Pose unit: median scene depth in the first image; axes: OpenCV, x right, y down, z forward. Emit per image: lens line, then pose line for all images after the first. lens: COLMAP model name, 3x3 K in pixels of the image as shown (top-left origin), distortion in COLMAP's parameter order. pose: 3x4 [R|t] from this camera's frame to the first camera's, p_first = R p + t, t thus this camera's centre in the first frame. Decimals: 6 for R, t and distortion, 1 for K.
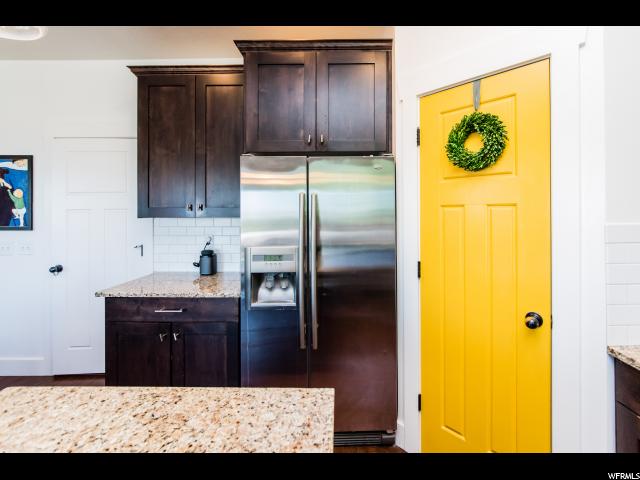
lens RADIAL K [[285.4, 0, 341.9], [0, 285.4, 210.2], [0, 0, 1]] dist [0.010744, -0.001669]
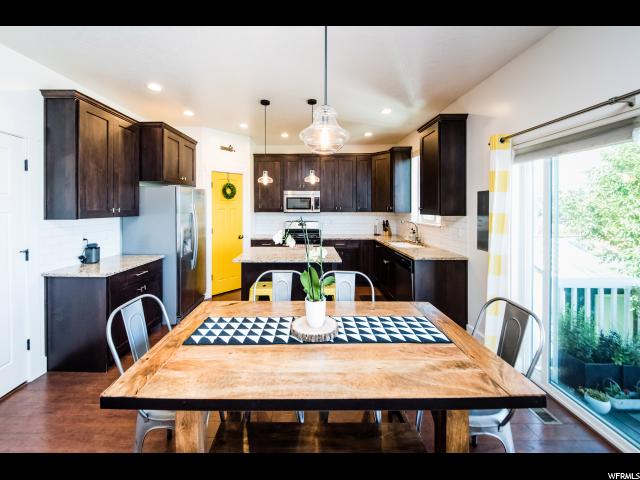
lens RADIAL K [[252.8, 0, 296.3], [0, 252.8, 207.8], [0, 0, 1]] dist [-0.009883, -0.001141]
pose [[-0.006173, -0.000512, 0.999981, -2.003296], [0.003460, 0.999994, 0.000533, -0.020950], [-0.999975, 0.003463, -0.006171, 0.133734]]
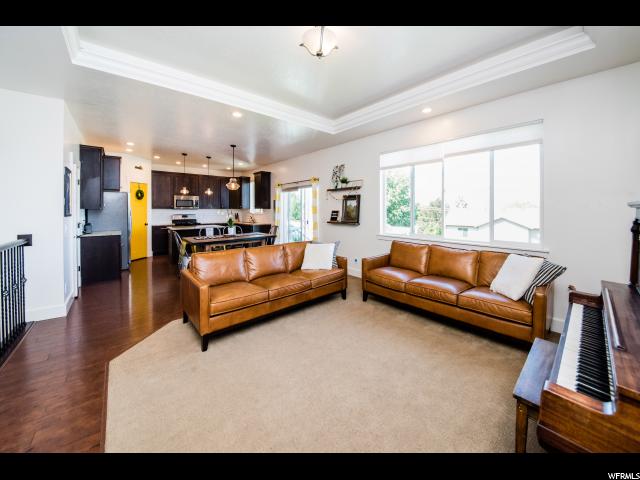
lens RADIAL K [[238.0, 0, 323.1], [0, 238.0, 212.8], [0, 0, 1]] dist [0.002078, -0.000442]
pose [[-0.688030, -0.006153, 0.725656, -3.985456], [0.003795, 0.999920, 0.012077, 0.054744], [-0.725672, 0.011063, -0.687951, 1.198237]]
